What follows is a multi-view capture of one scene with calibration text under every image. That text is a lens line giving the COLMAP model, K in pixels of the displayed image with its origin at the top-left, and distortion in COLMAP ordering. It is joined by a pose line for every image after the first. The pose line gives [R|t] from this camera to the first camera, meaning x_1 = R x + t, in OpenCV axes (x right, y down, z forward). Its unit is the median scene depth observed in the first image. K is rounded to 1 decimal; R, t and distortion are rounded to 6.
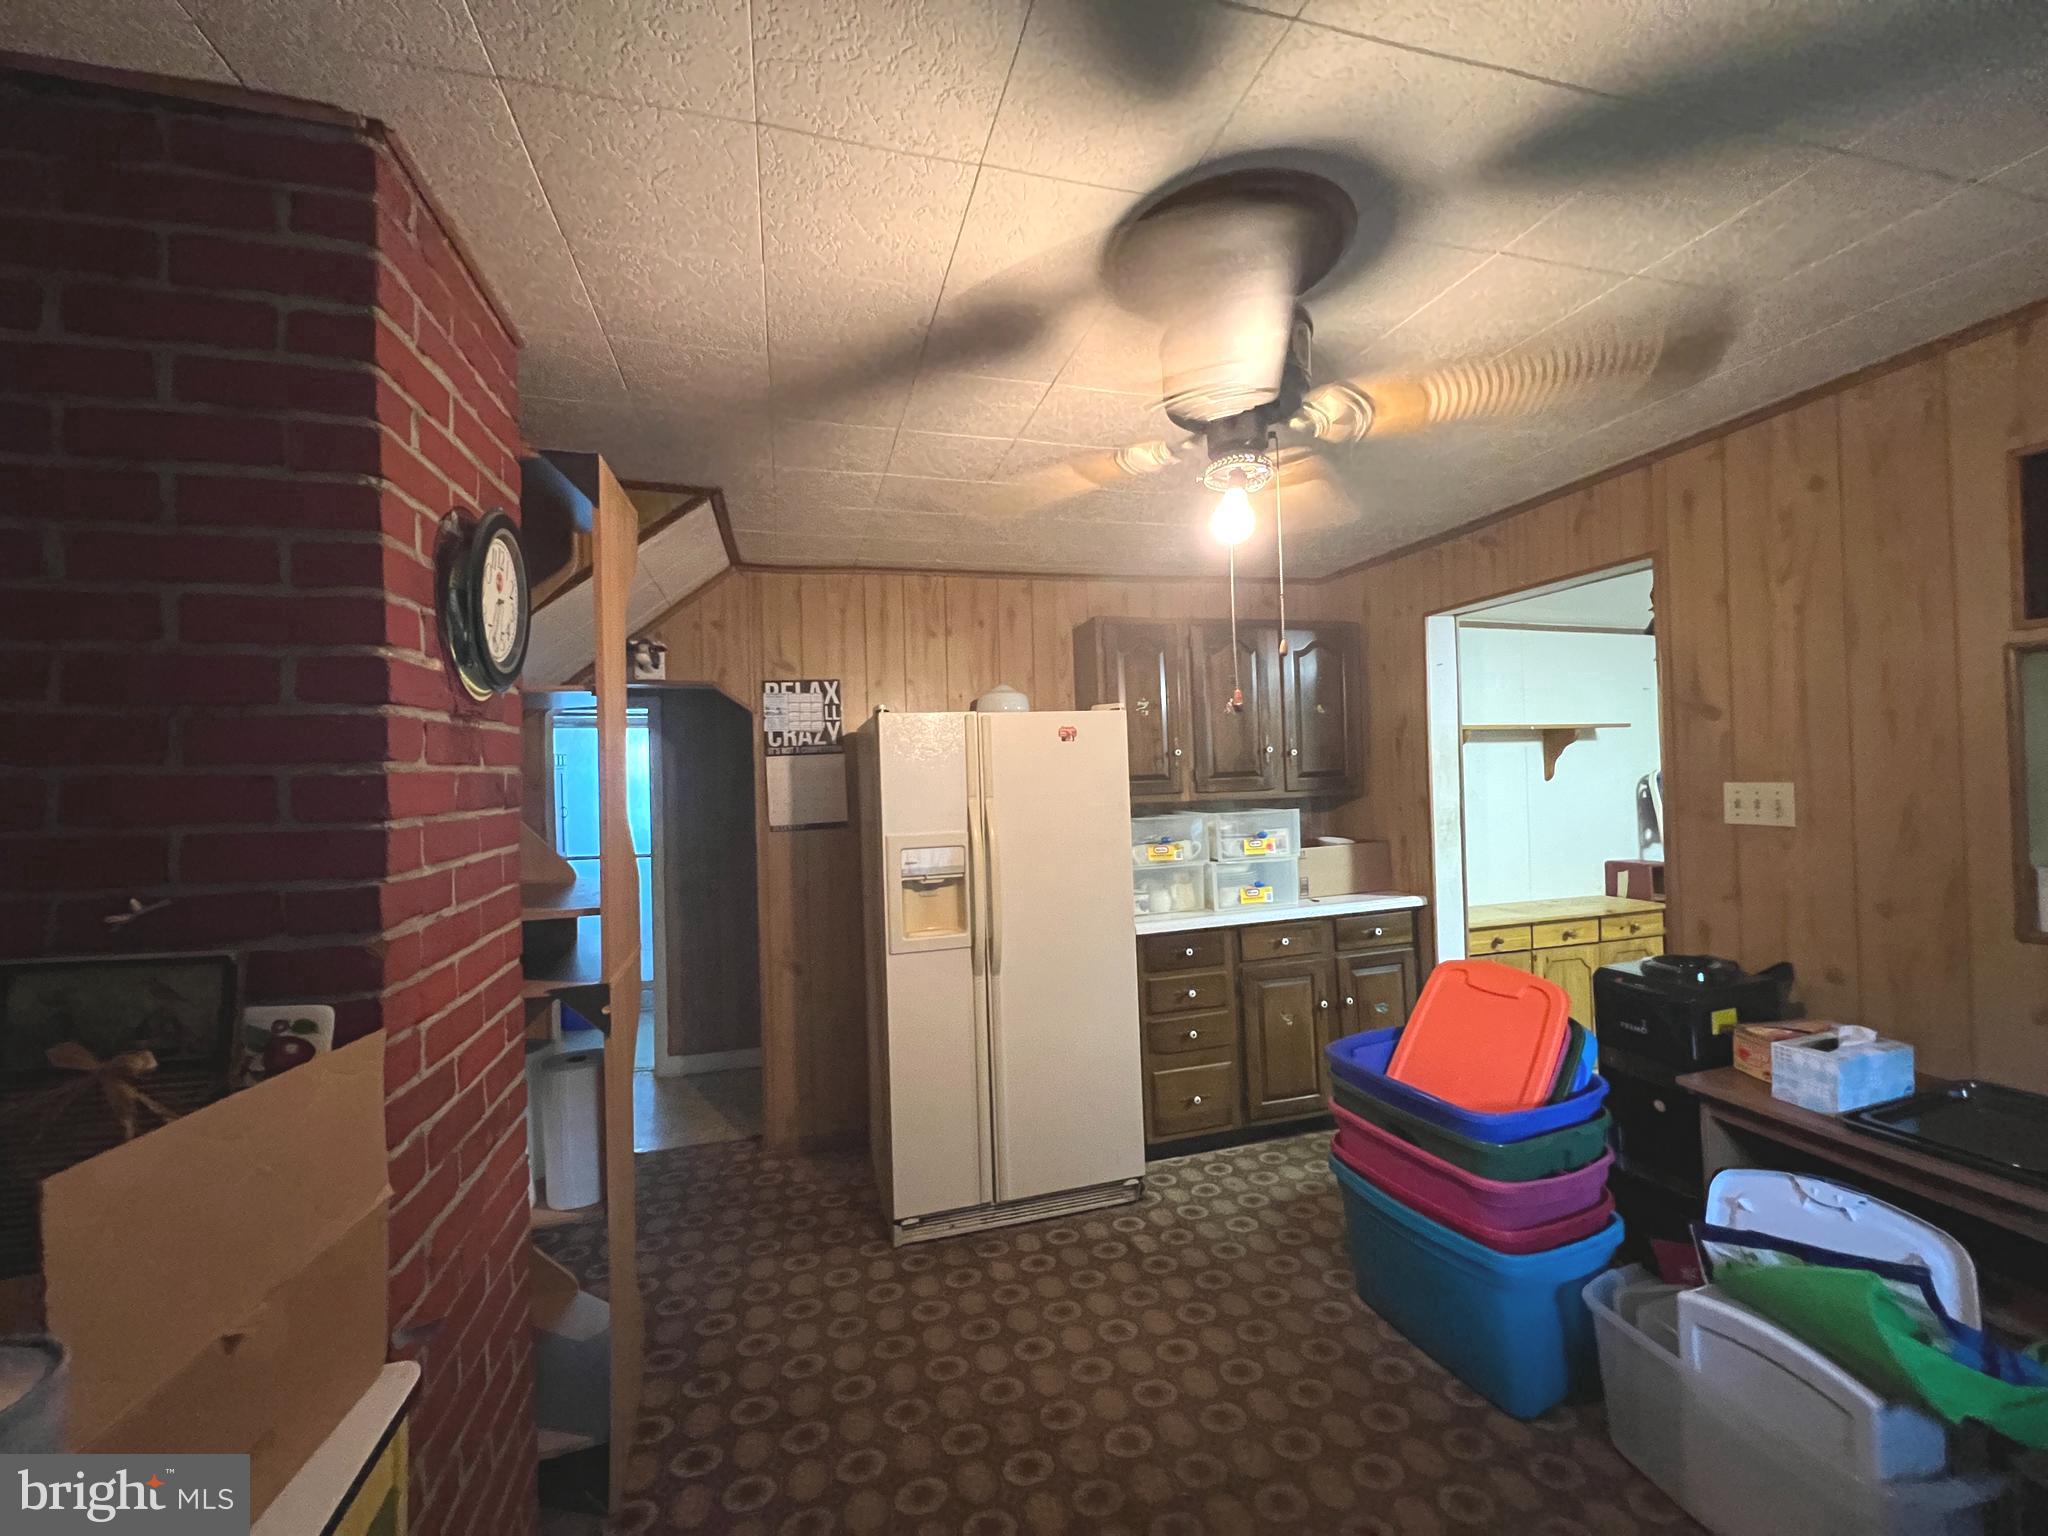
lens RADIAL K [[819.8, 0, 1021.3], [0, 819.8, 764.5], [0, 0, 1]] dist [-0.001194, 0.000192]
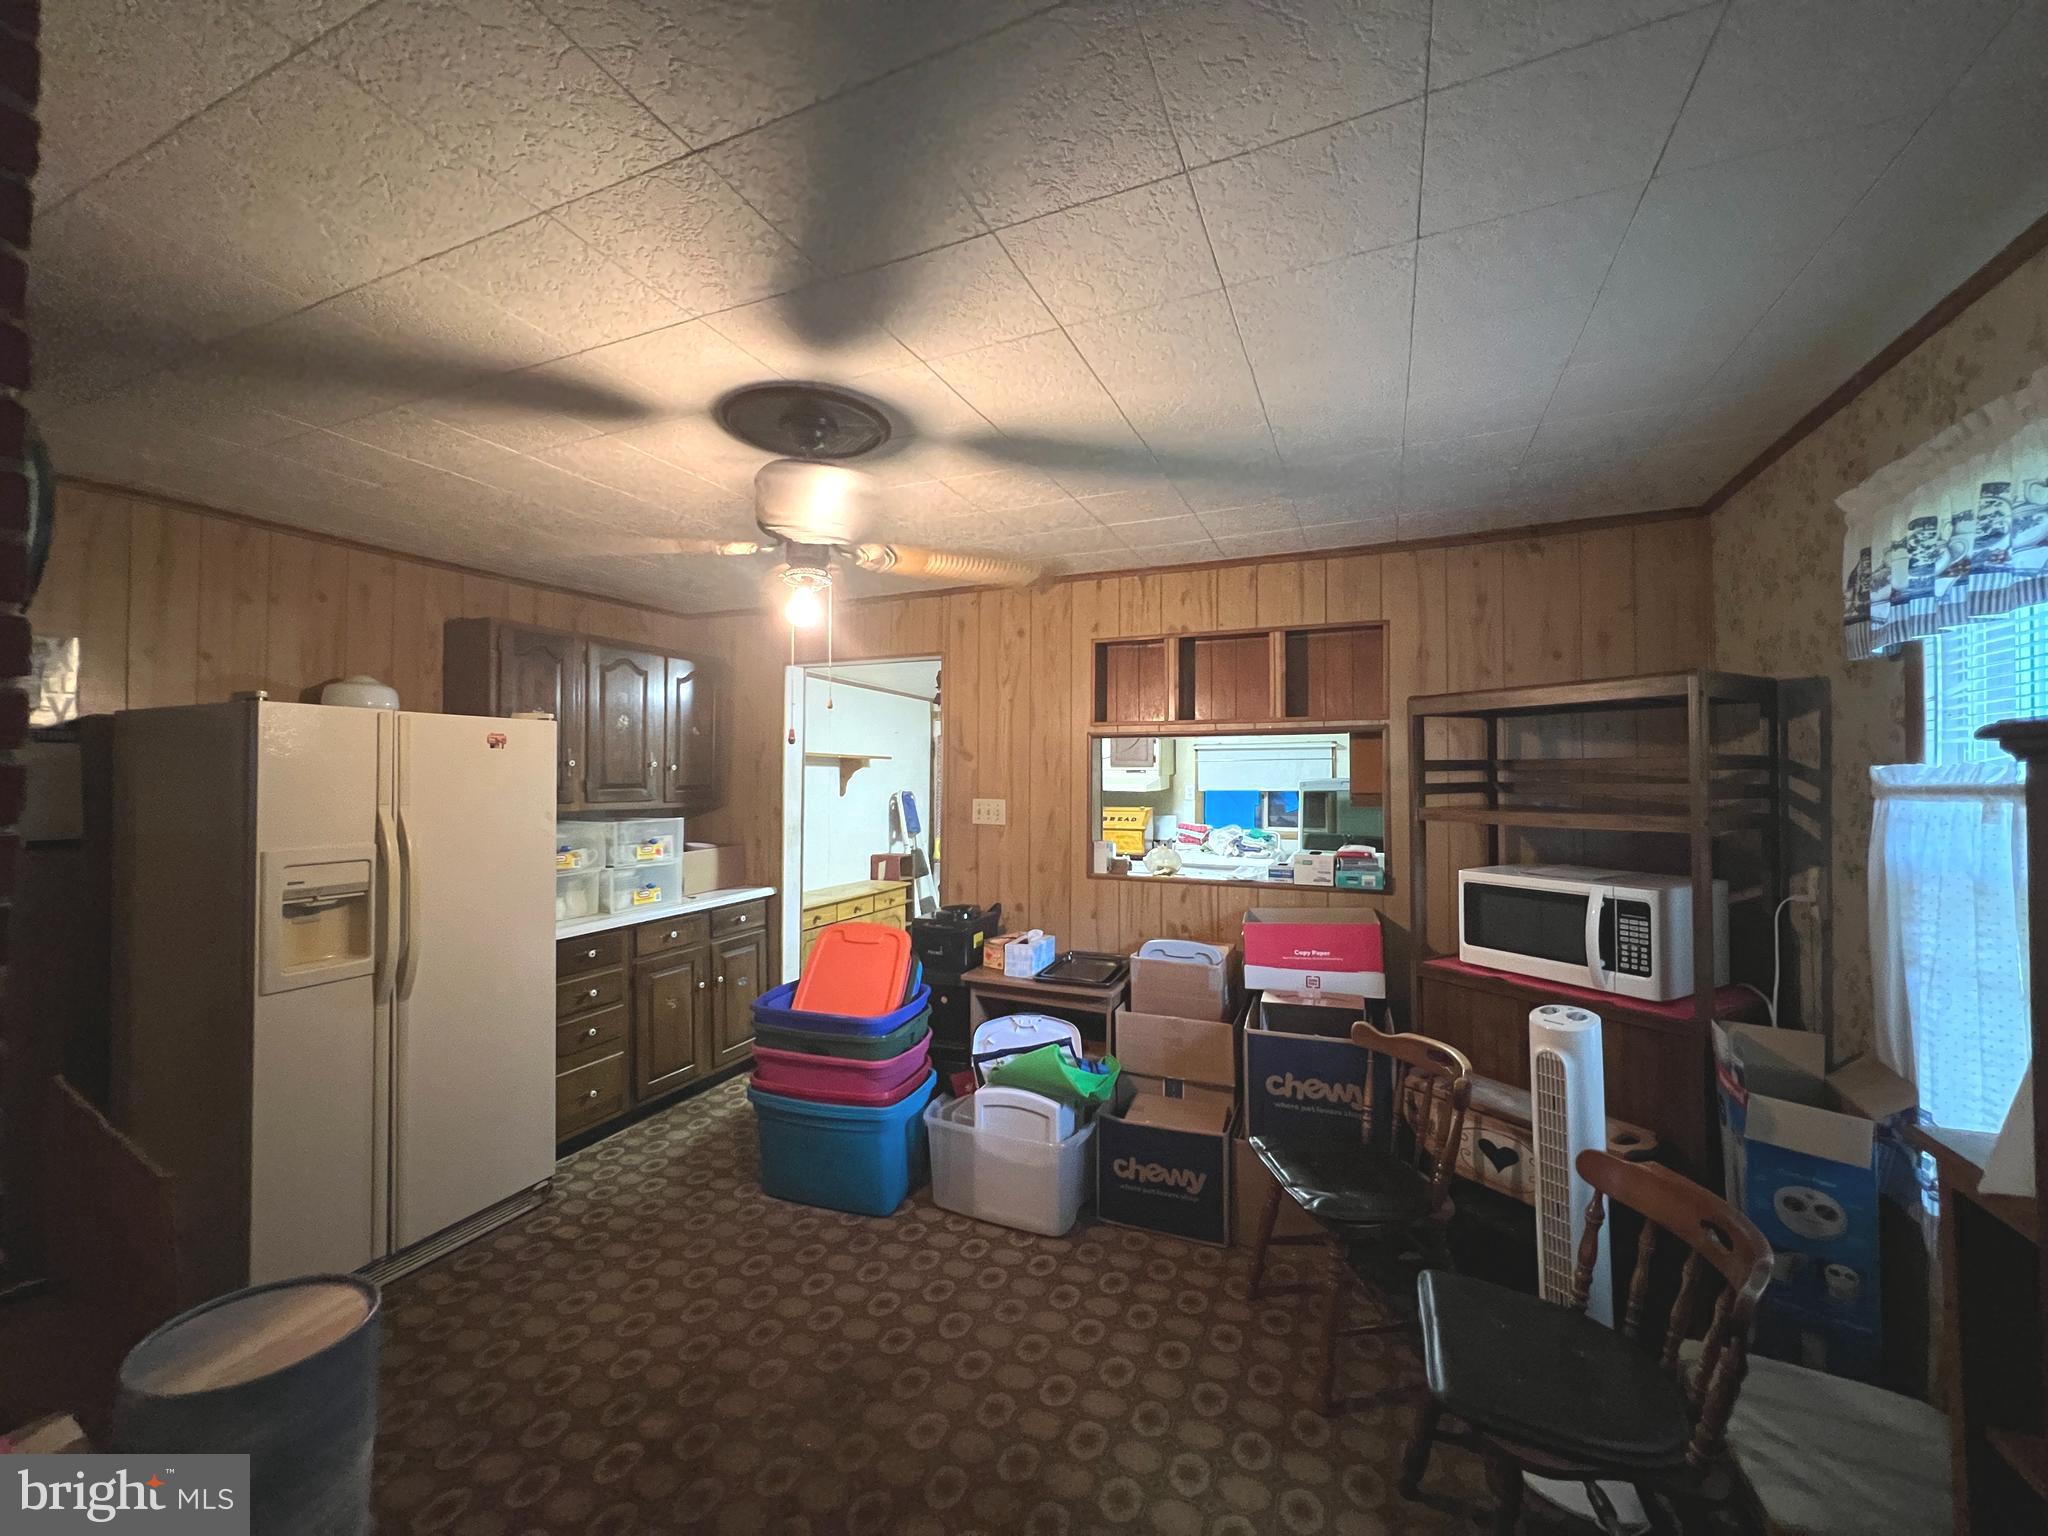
lens RADIAL K [[819.8, 0, 1021.3], [0, 819.8, 764.5], [0, 0, 1]] dist [-0.001194, 0.000192]
pose [[0.630799, 0.044546, 0.774666, -0.299080], [-0.032425, 0.998992, -0.031043, 0.000522], [-0.775268, -0.005537, 0.631608, -0.100068]]
